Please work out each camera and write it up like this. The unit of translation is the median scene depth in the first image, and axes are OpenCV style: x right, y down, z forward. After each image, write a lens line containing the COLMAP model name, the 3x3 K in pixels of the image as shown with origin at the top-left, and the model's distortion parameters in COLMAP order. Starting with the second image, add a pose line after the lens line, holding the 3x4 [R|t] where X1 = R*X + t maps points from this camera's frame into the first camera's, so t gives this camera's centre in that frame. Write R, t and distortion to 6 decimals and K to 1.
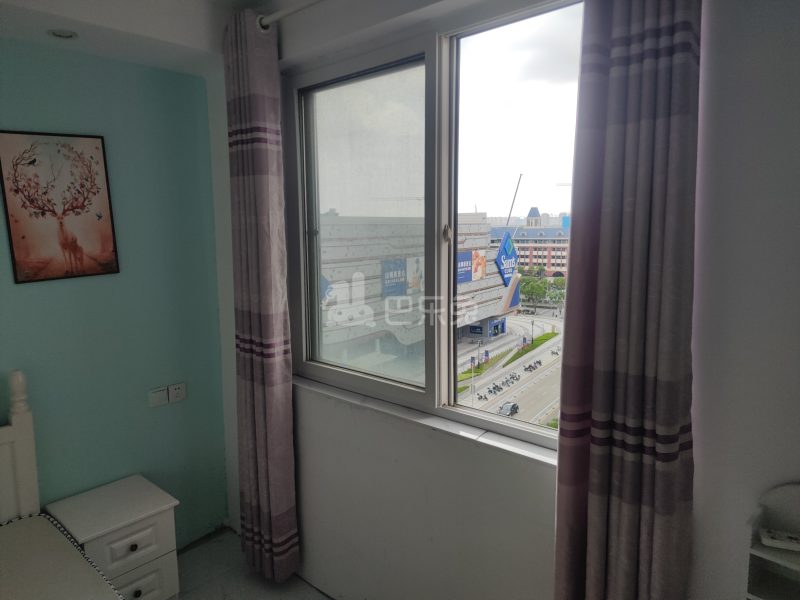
lens RADIAL K [[563.6, 0, 404.6], [0, 563.6, 289.7], [0, 0, 1]] dist [0.036804, -0.039324]
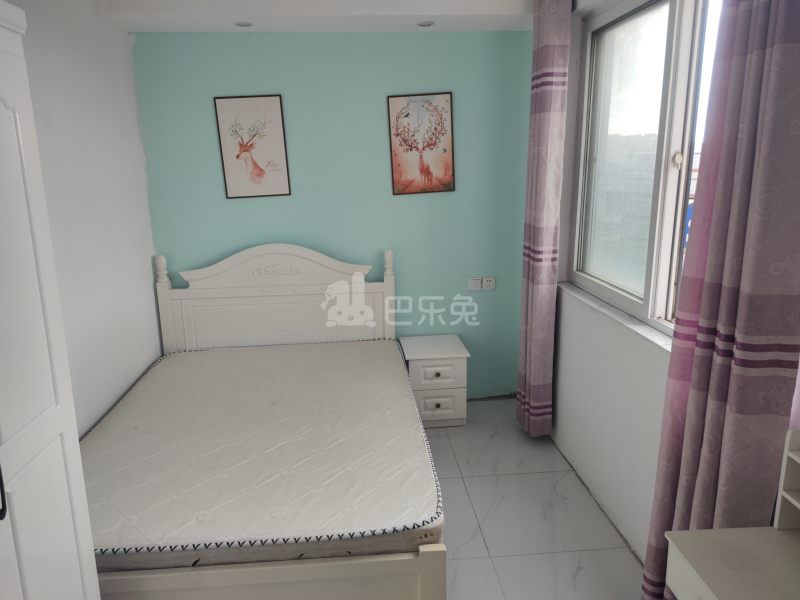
lens RADIAL K [[563.6, 0, 380.0], [0, 563.6, 288.8], [0, 0, 1]] dist [0.036804, -0.039324]
pose [[0.704983, 0.148449, -0.693515, 0.400295], [-0.068022, 0.987494, 0.142229, 0.024942], [0.705955, -0.053094, 0.706264, -0.145840]]
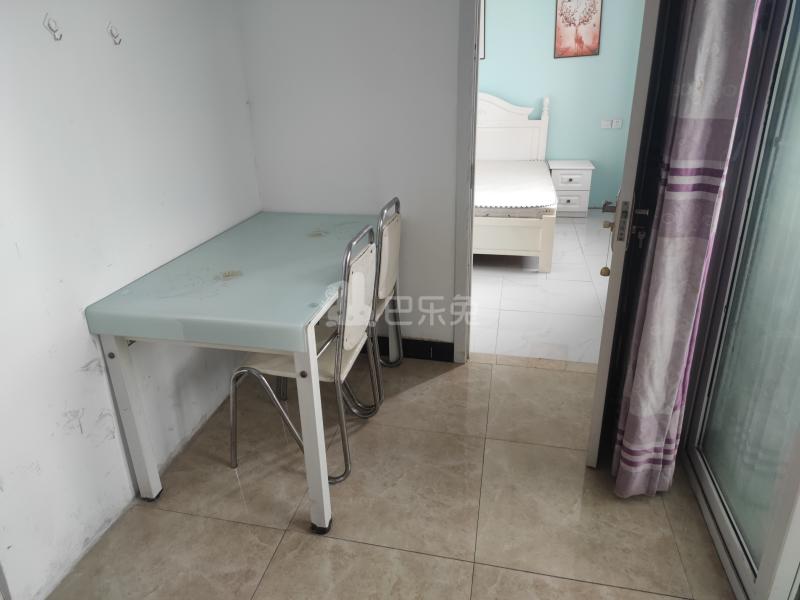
lens RADIAL K [[563.6, 0, 377.2], [0, 563.6, 289.6], [0, 0, 1]] dist [0.036804, -0.039324]
pose [[0.478873, 0.321366, -0.816948, 1.128344], [-0.081646, 0.942858, 0.323037, 0.182204], [0.874079, -0.087993, 0.477748, -0.801005]]
